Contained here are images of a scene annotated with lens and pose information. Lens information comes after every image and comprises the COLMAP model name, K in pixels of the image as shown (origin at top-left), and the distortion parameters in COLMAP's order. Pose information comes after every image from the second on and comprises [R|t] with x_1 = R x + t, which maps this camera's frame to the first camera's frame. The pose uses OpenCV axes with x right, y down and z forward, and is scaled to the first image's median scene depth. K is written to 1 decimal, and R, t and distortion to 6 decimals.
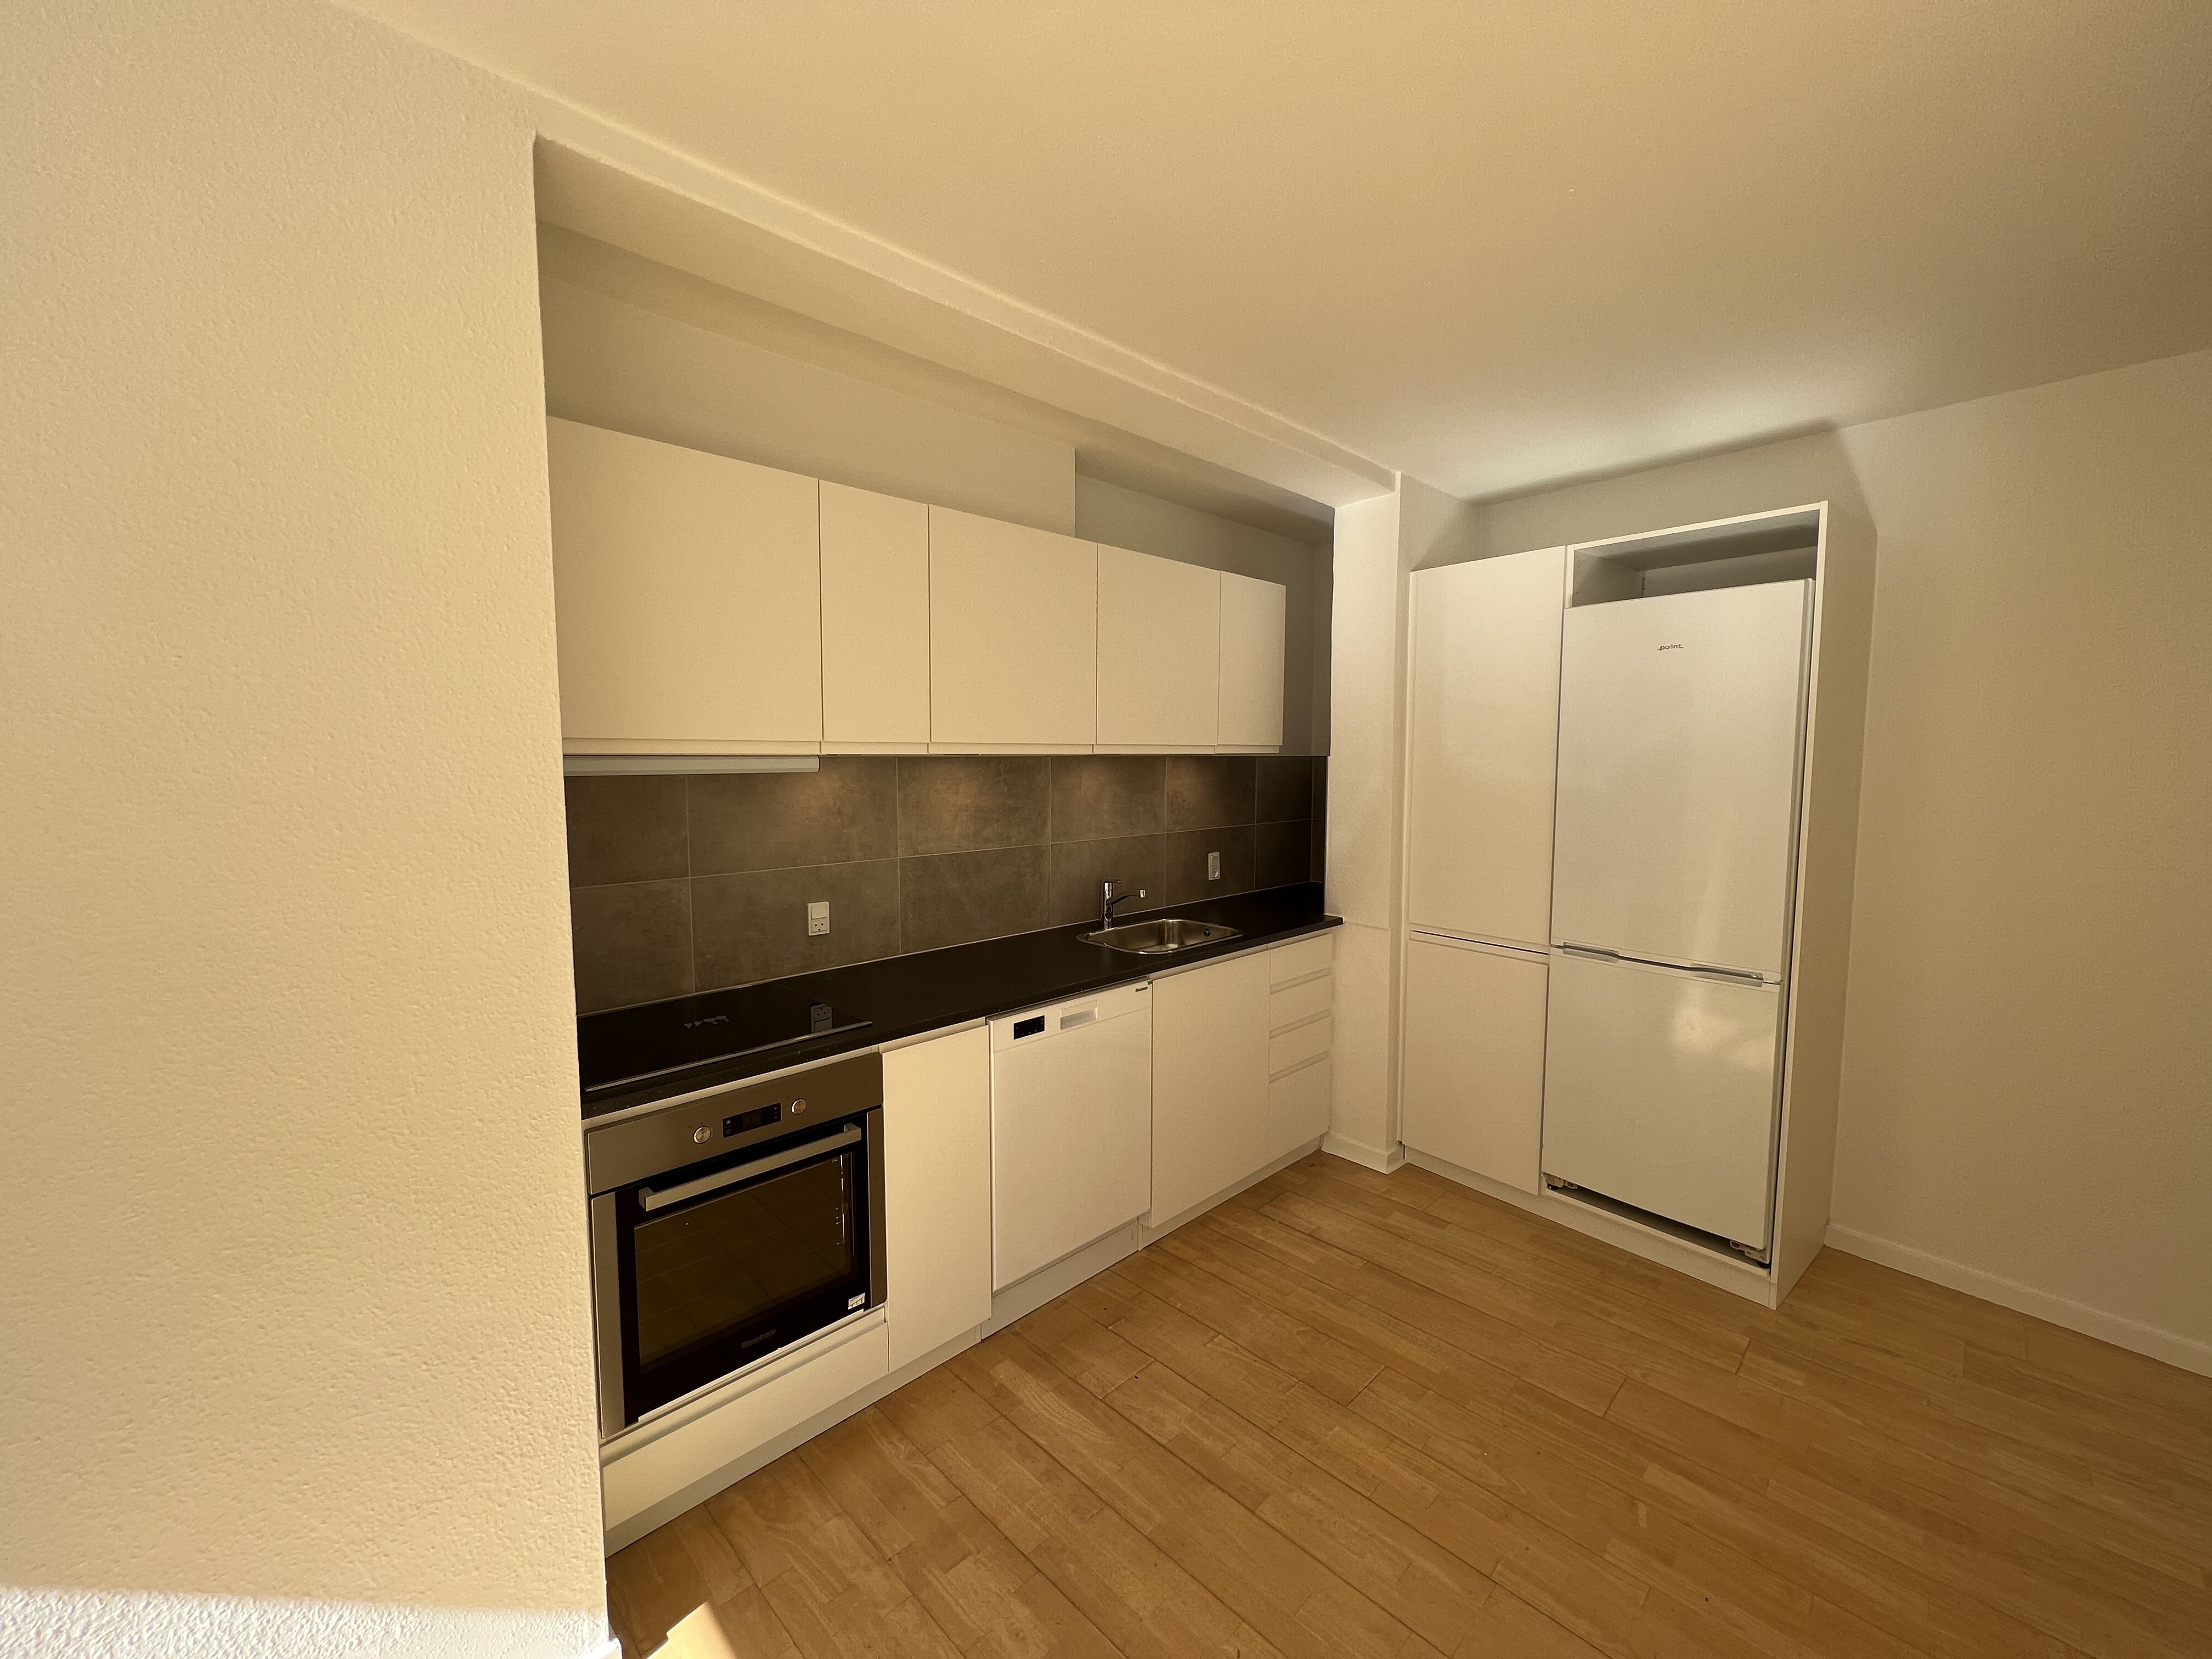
lens RADIAL K [[887.6, 0, 1103.3], [0, 887.6, 829.0], [0, 0, 1]] dist [-0.000155, 0.000158]
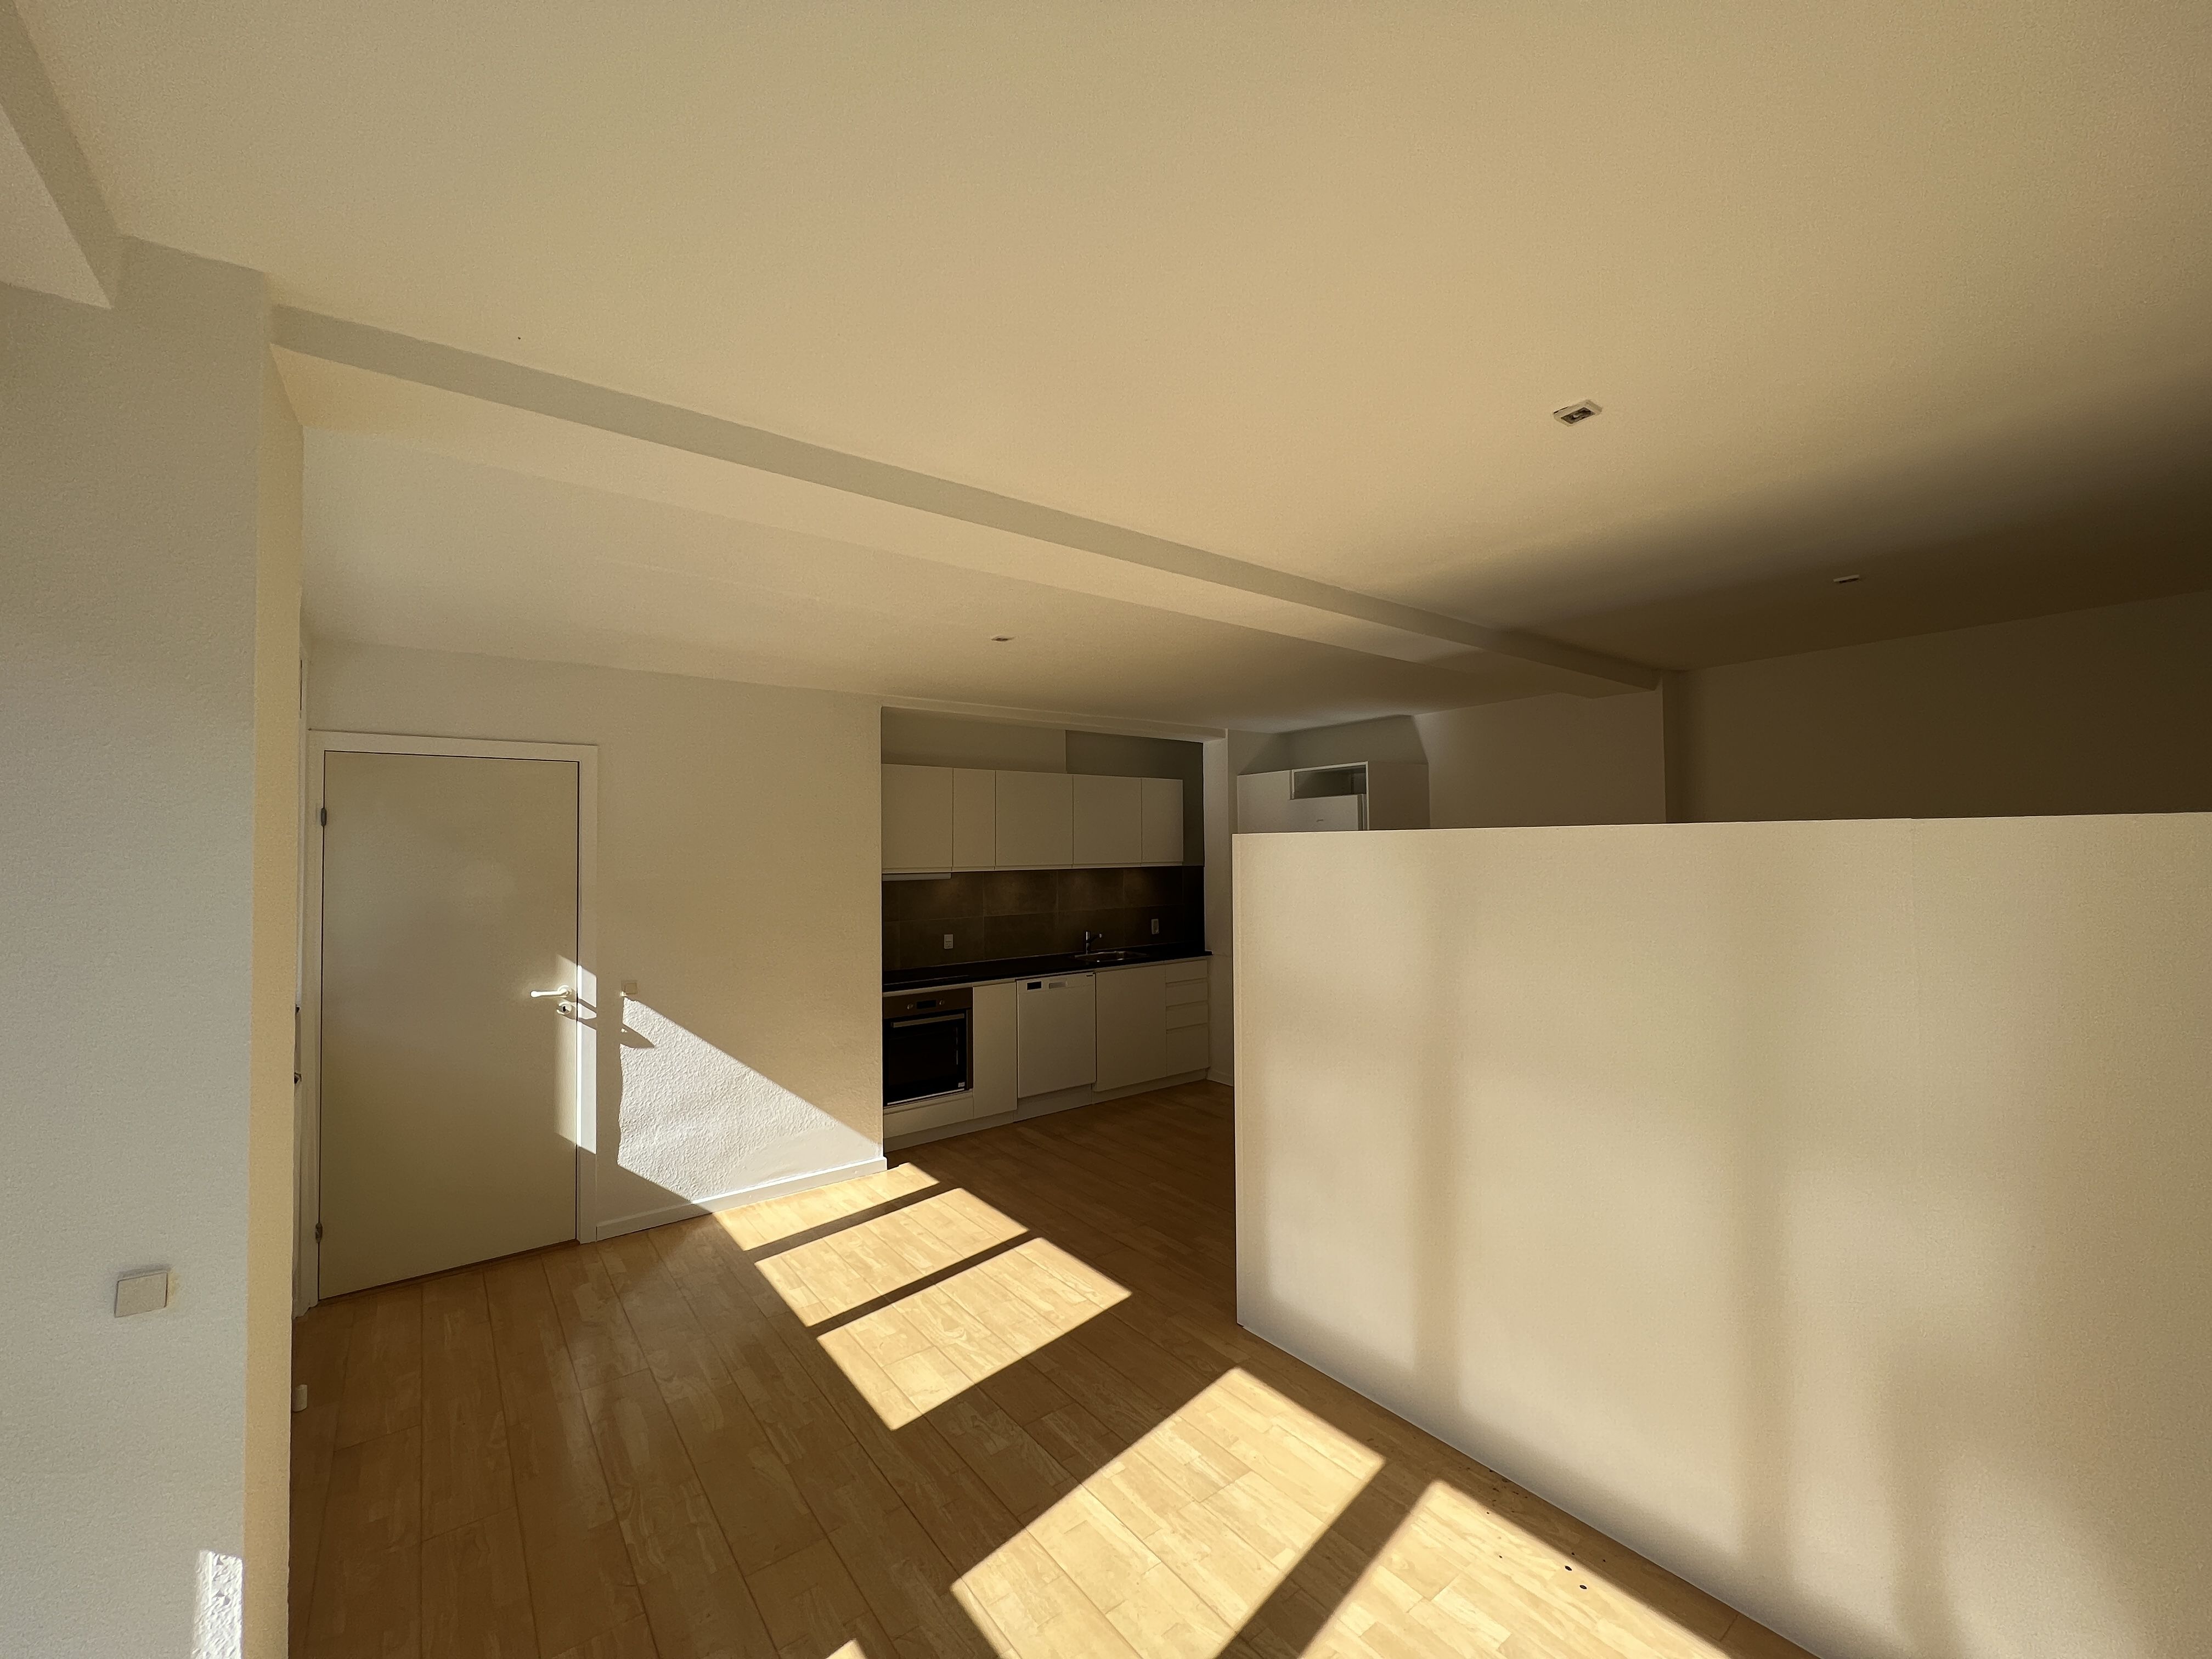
lens RADIAL K [[885.9, 0, 1106.2], [0, 885.9, 832.0], [0, 0, 1]] dist [0.001155, -0.000265]
pose [[0.992608, -0.011775, -0.120792, 0.348795], [-0.000645, 0.994756, -0.102273, 0.049520], [0.121363, 0.101594, 0.987395, -1.189011]]
